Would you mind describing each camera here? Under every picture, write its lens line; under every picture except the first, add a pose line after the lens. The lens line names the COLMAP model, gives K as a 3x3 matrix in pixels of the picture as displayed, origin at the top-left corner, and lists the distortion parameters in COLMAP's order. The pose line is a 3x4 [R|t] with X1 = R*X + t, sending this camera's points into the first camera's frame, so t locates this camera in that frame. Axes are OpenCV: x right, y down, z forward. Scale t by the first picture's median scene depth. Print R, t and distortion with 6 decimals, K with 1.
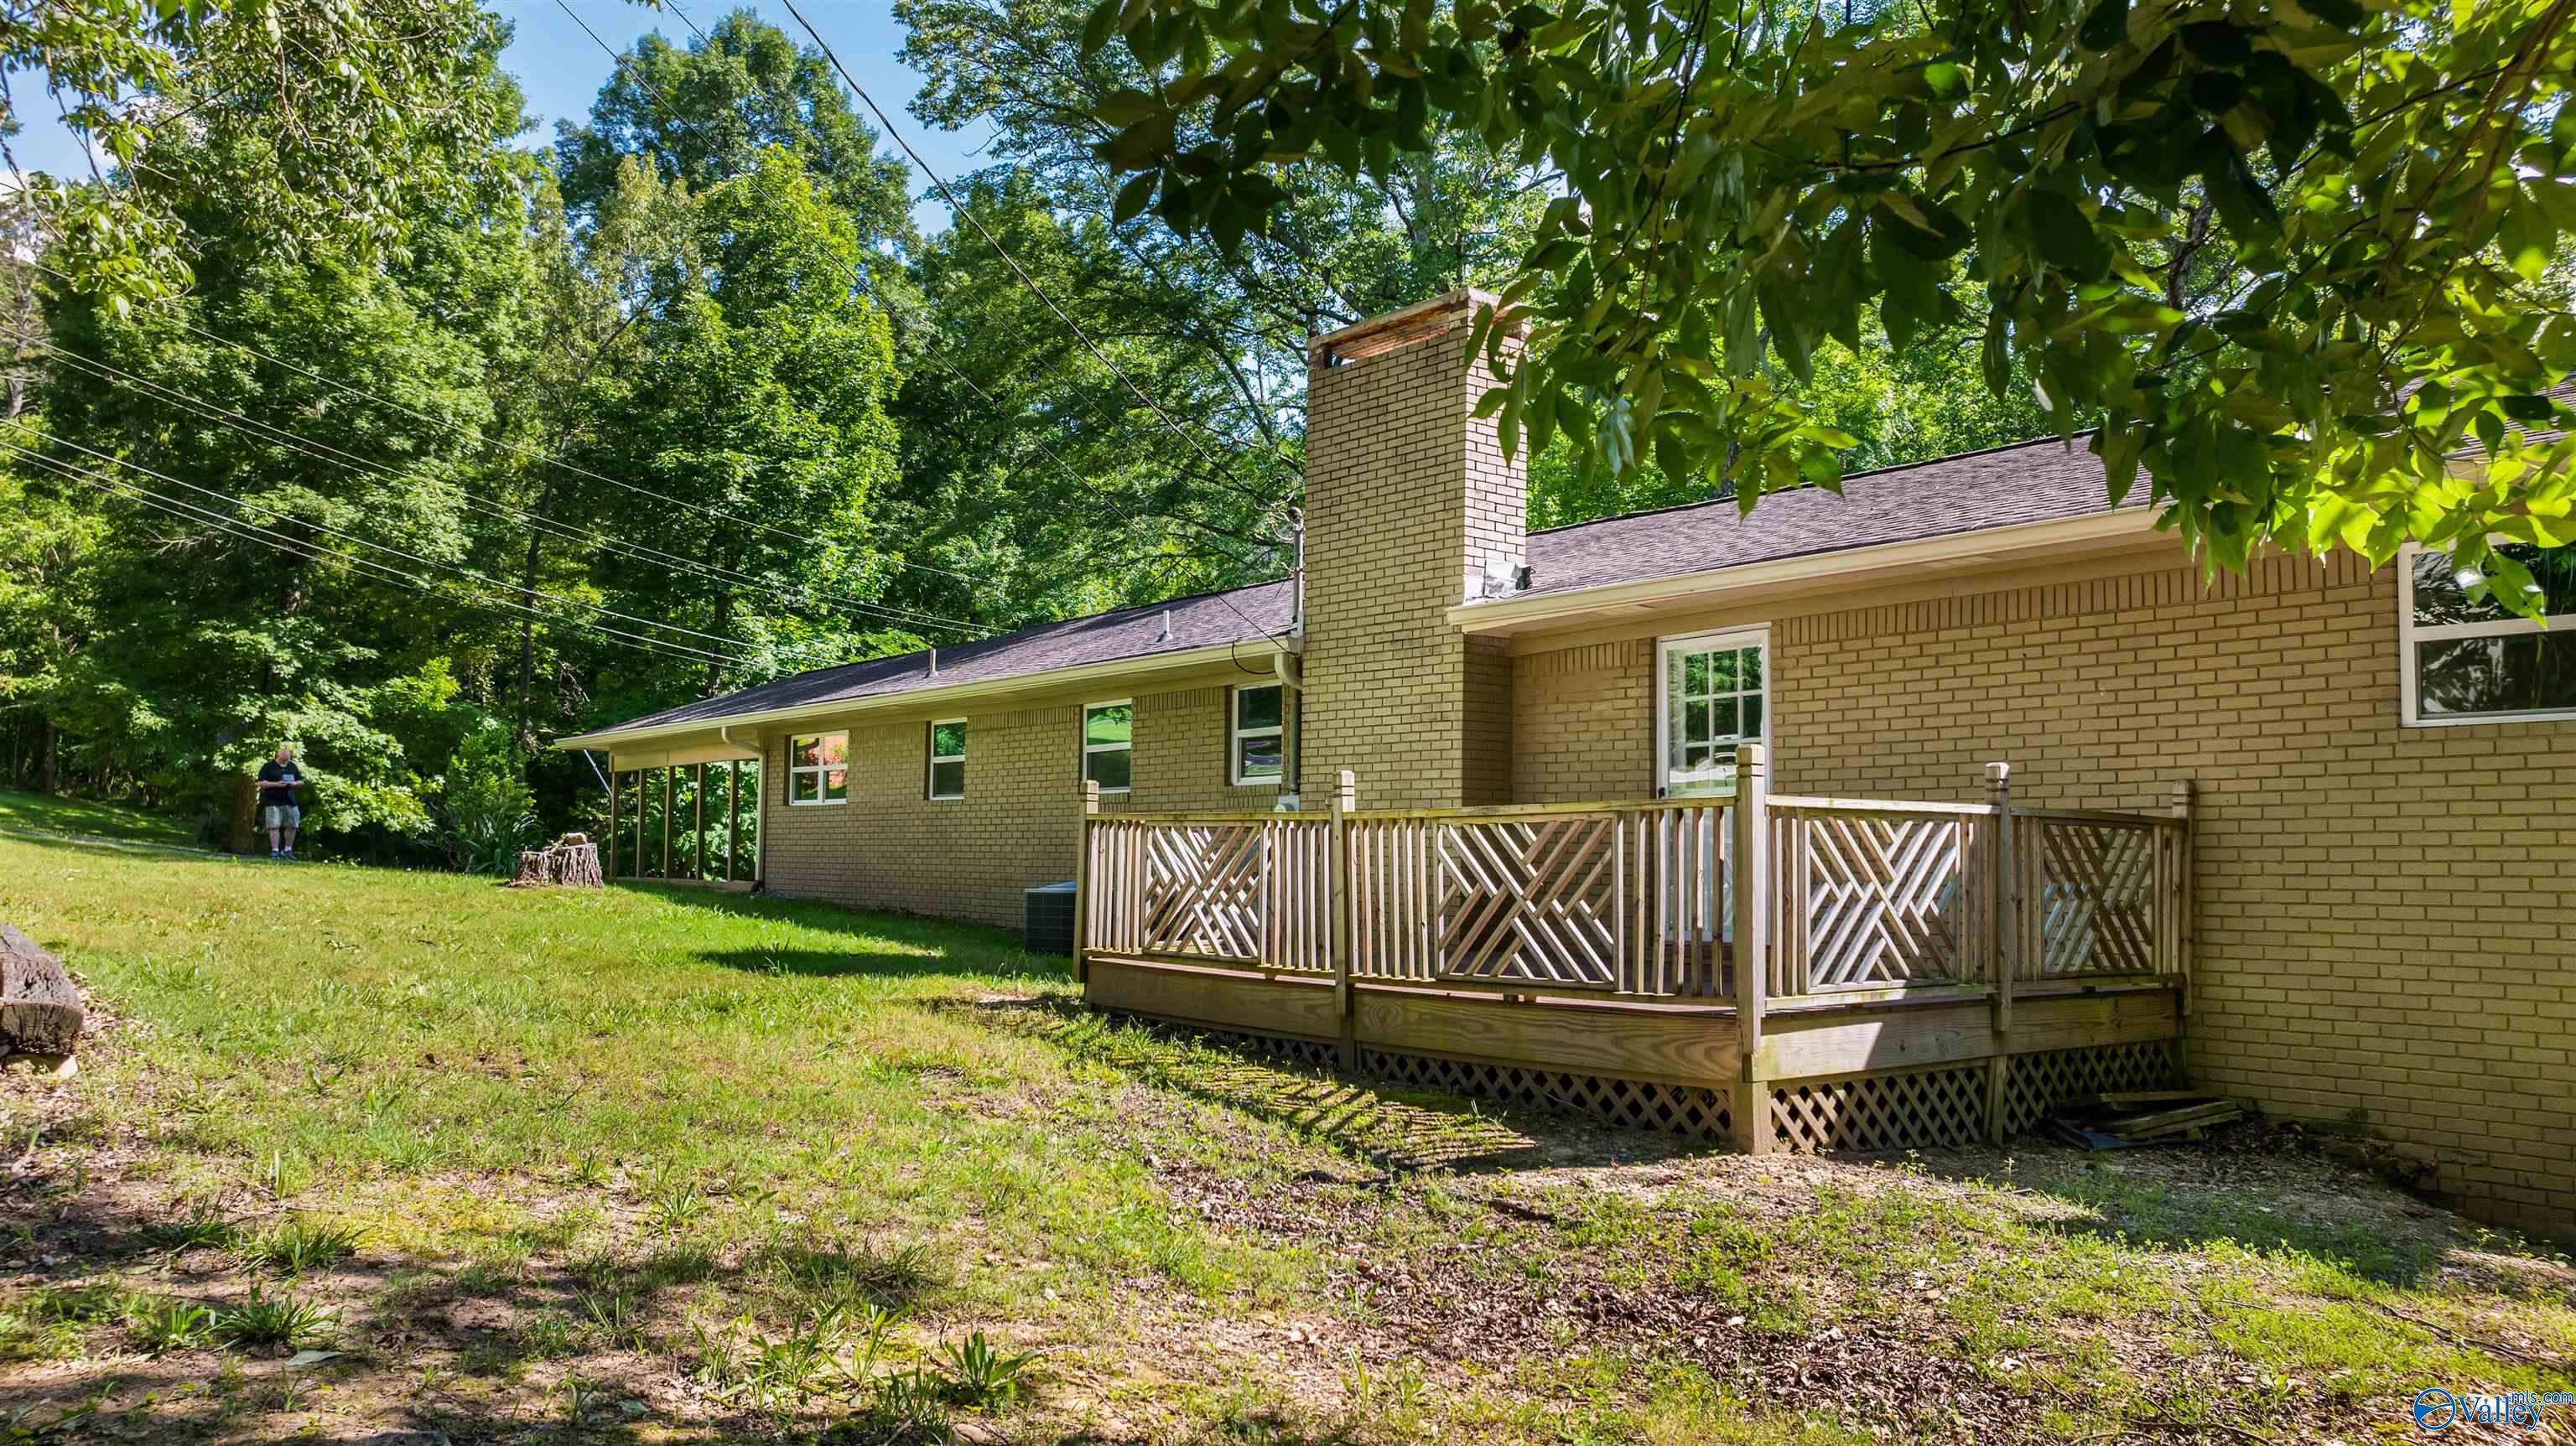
lens RADIAL K [[1845.3, 0, 1305.4], [0, 1845.3, 711.4], [0, 0, 1]] dist [-0.002273, -0.000840]
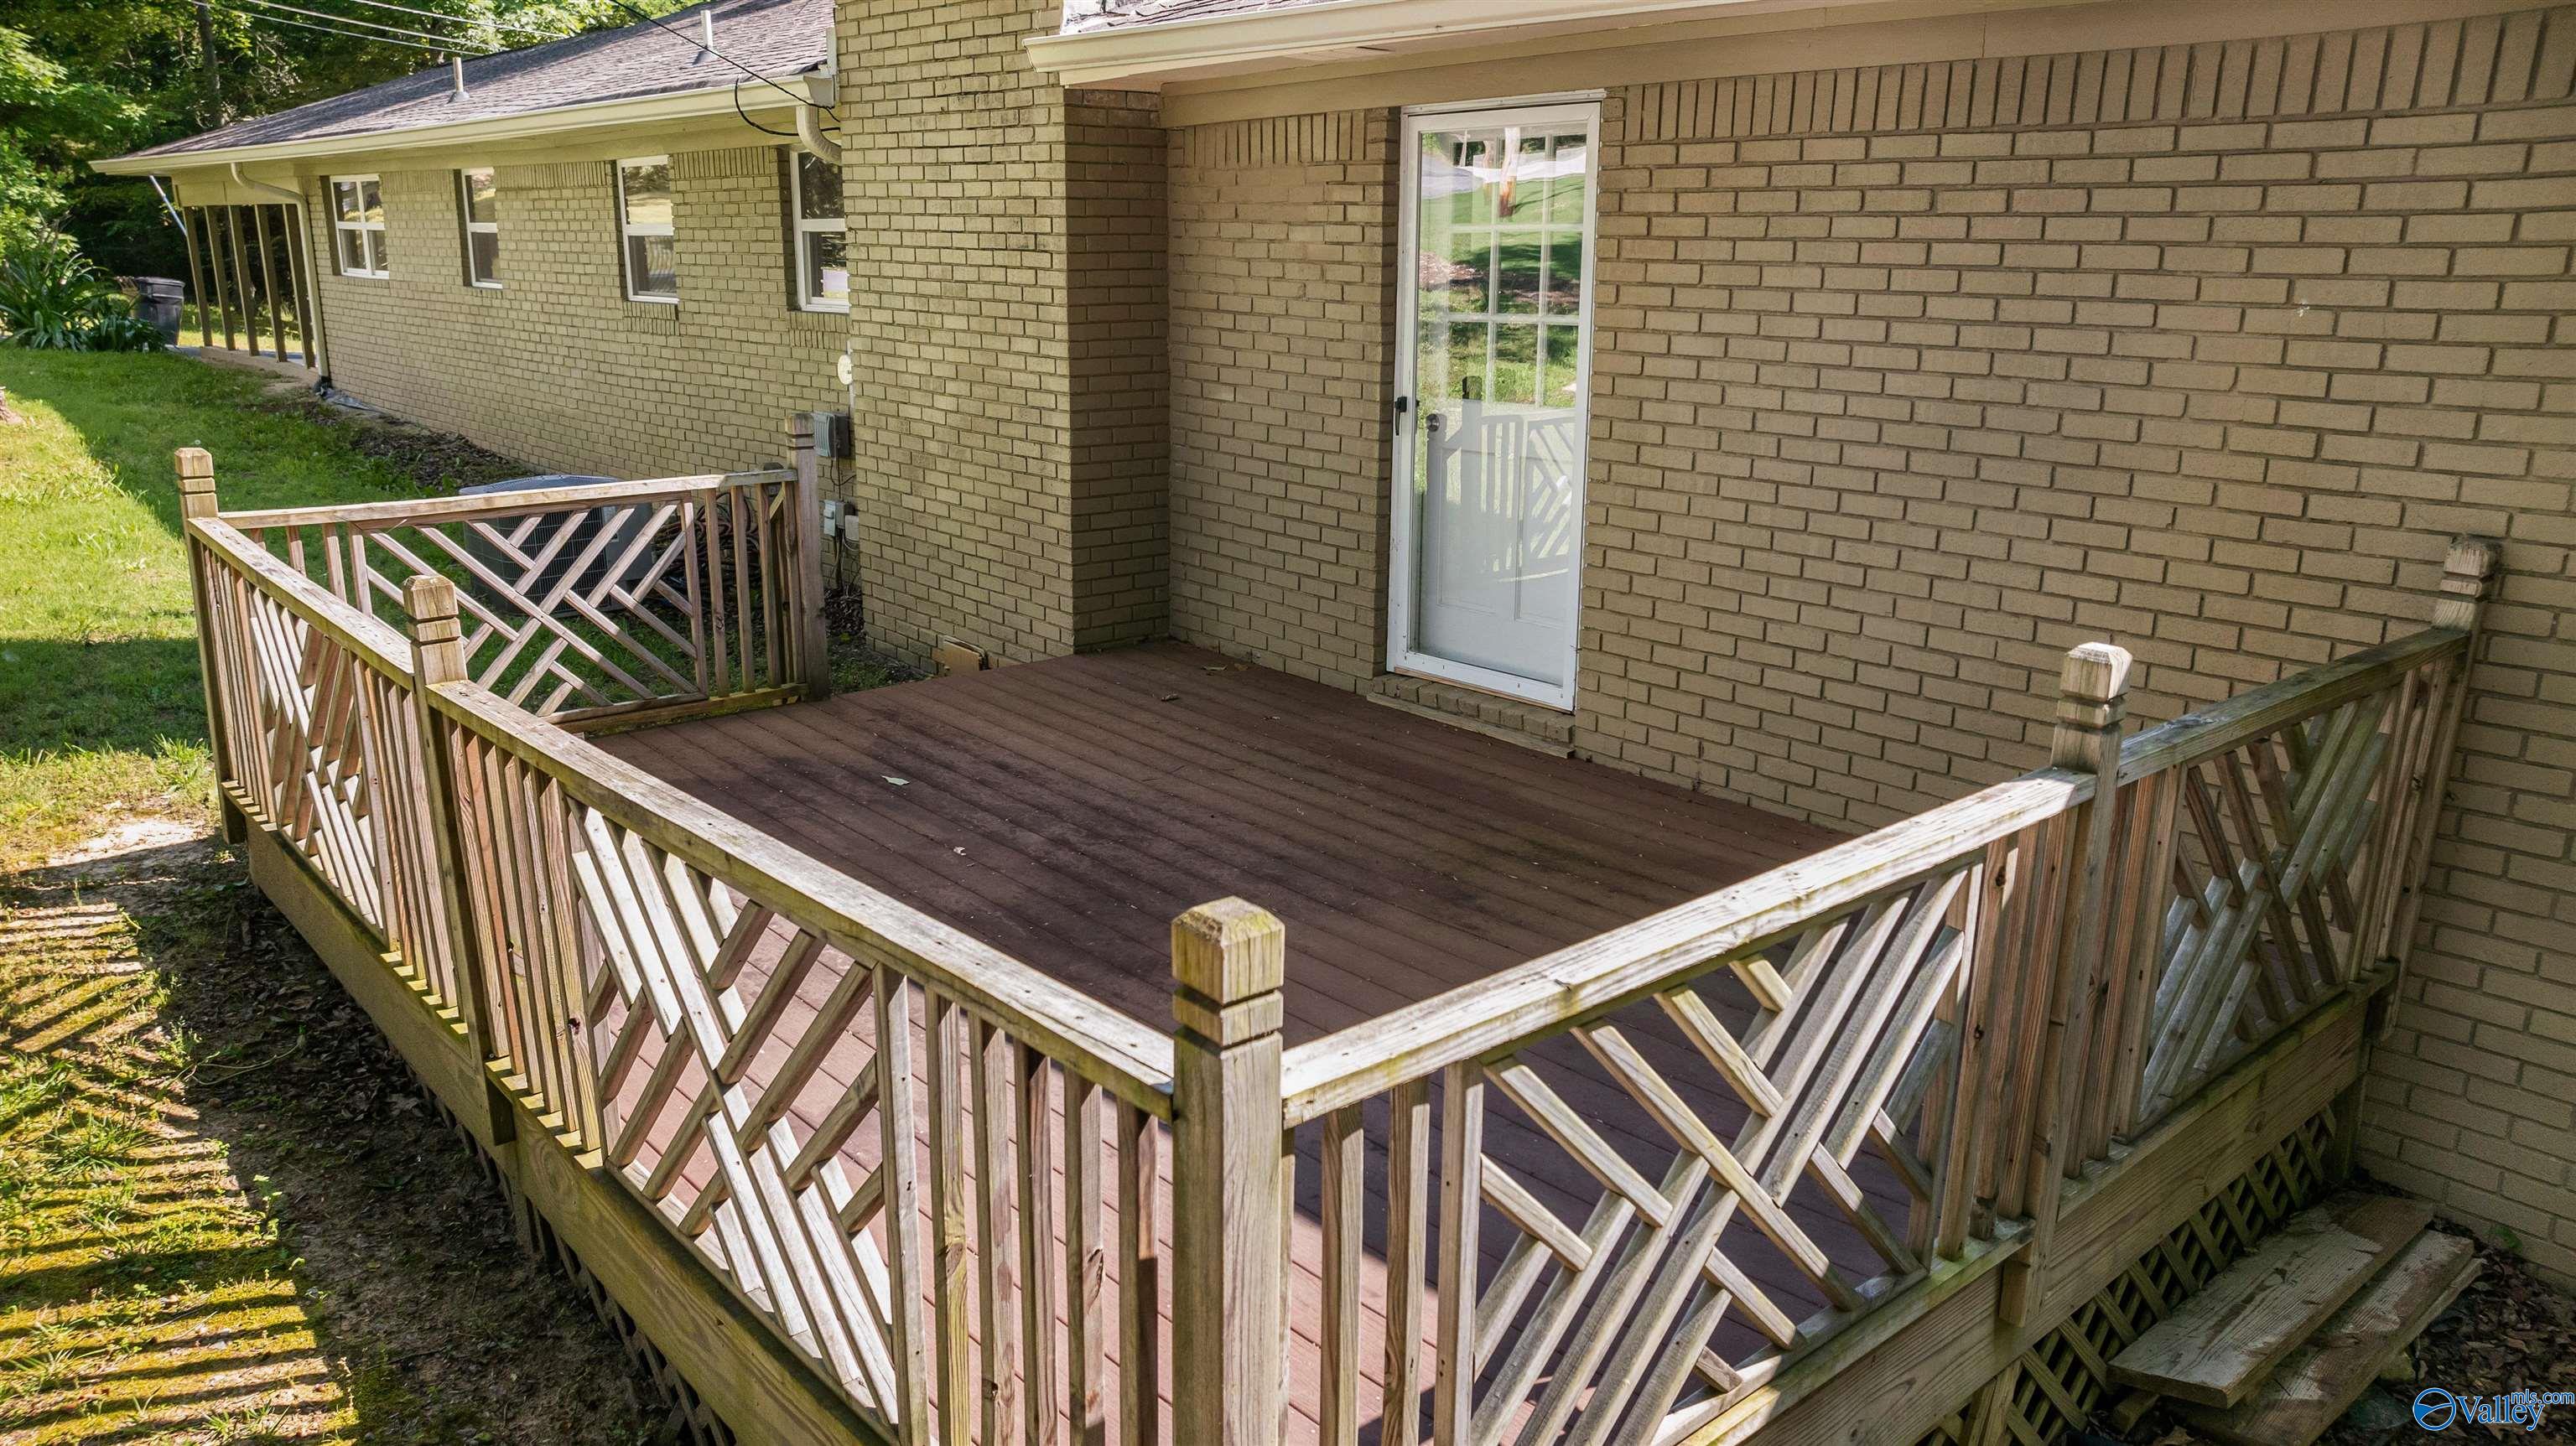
lens RADIAL K [[1836.1, 0, 1330.5], [0, 1836.1, 716.9], [0, 0, 1]] dist [-0.006400, -0.000558]
pose [[0.998609, -0.017466, 0.049747, 0.141720], [-0.000142, 0.942640, 0.333811, -0.050562], [-0.052724, -0.333354, 0.941327, 0.452573]]
